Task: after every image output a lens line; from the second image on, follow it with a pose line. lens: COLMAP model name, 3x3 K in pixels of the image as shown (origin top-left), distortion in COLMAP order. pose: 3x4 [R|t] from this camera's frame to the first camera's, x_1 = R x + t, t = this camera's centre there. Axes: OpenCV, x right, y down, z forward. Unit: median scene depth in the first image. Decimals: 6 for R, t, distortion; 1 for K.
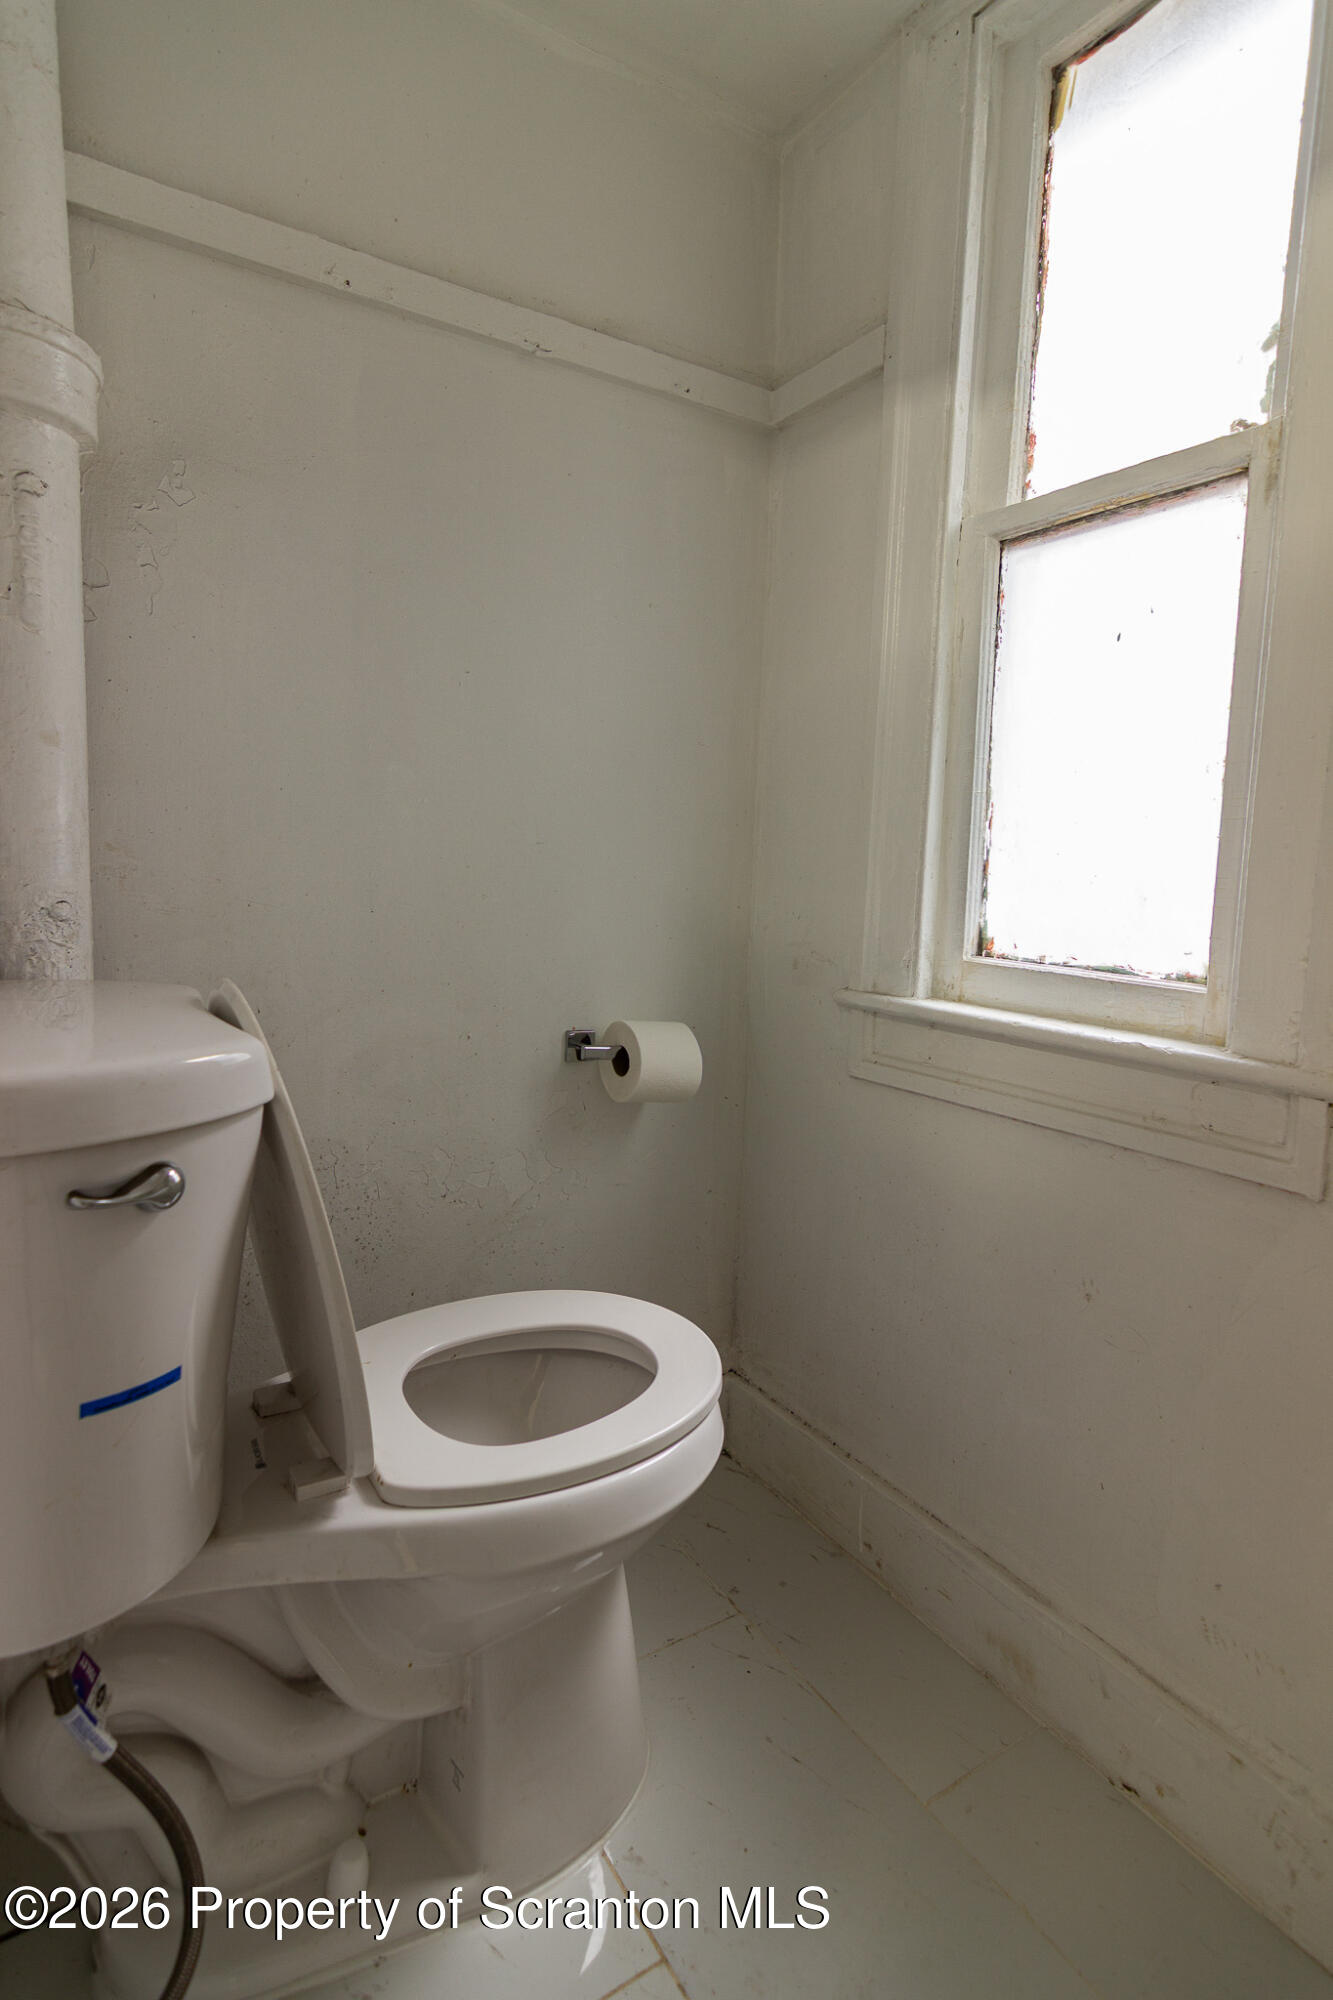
lens RADIAL K [[1008.4, 0, 663.7], [0, 1008.4, 990.2], [0, 0, 1]] dist [-0.008524, 0.006759]
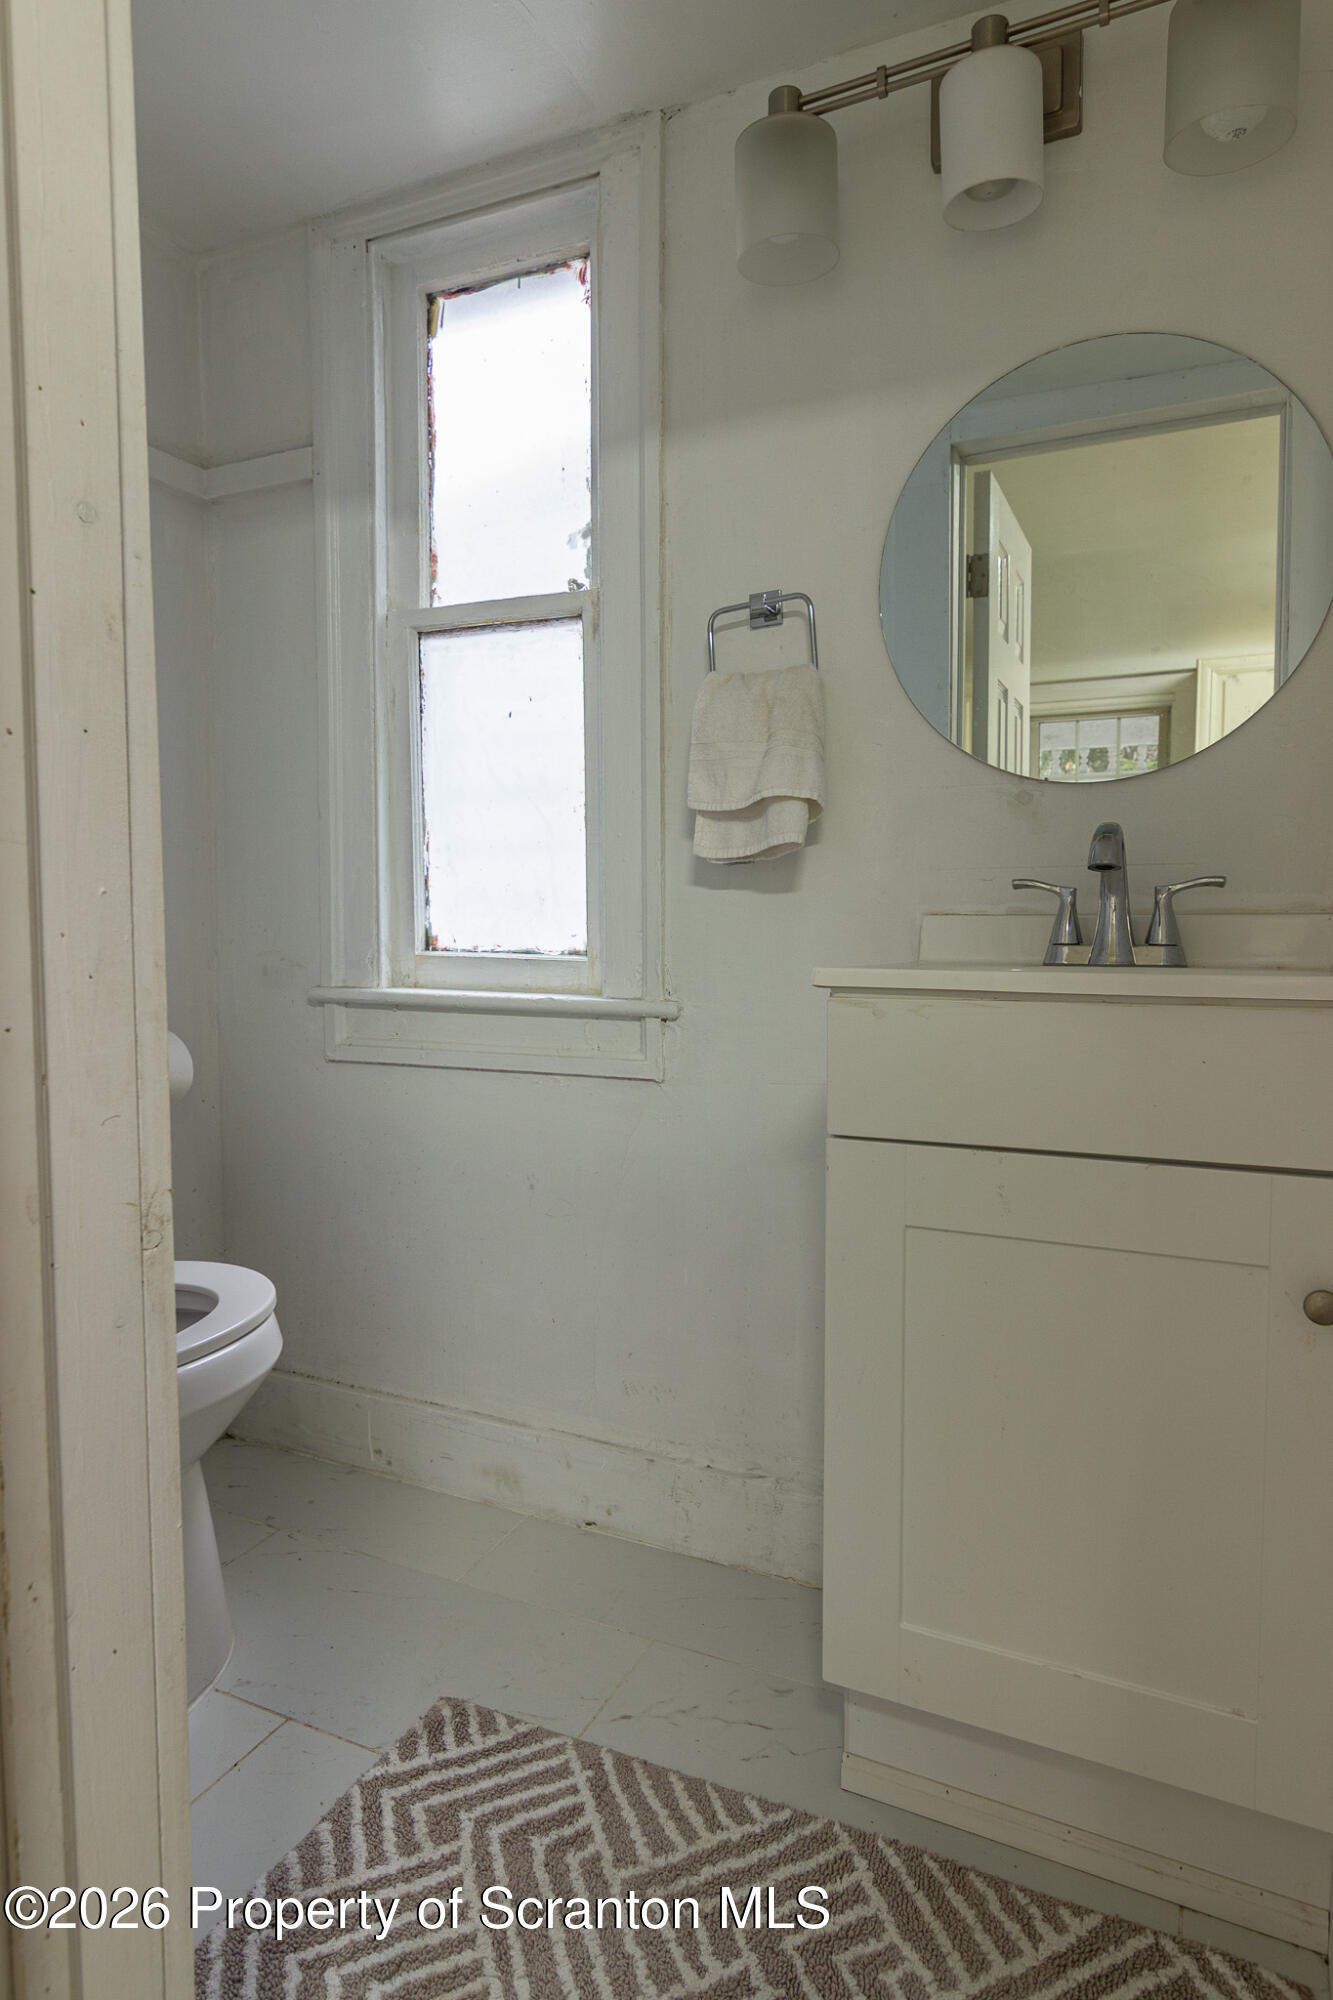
lens RADIAL K [[1200.7, 0, 661.1], [0, 1200.7, 997.0], [0, 0, 1]] dist [-0.002704, 0.003264]
pose [[0.843702, -0.067831, 0.532508, -0.264227], [0.090345, 0.995777, -0.016301, 0.080511], [-0.529154, 0.061863, 0.846268, -0.461953]]
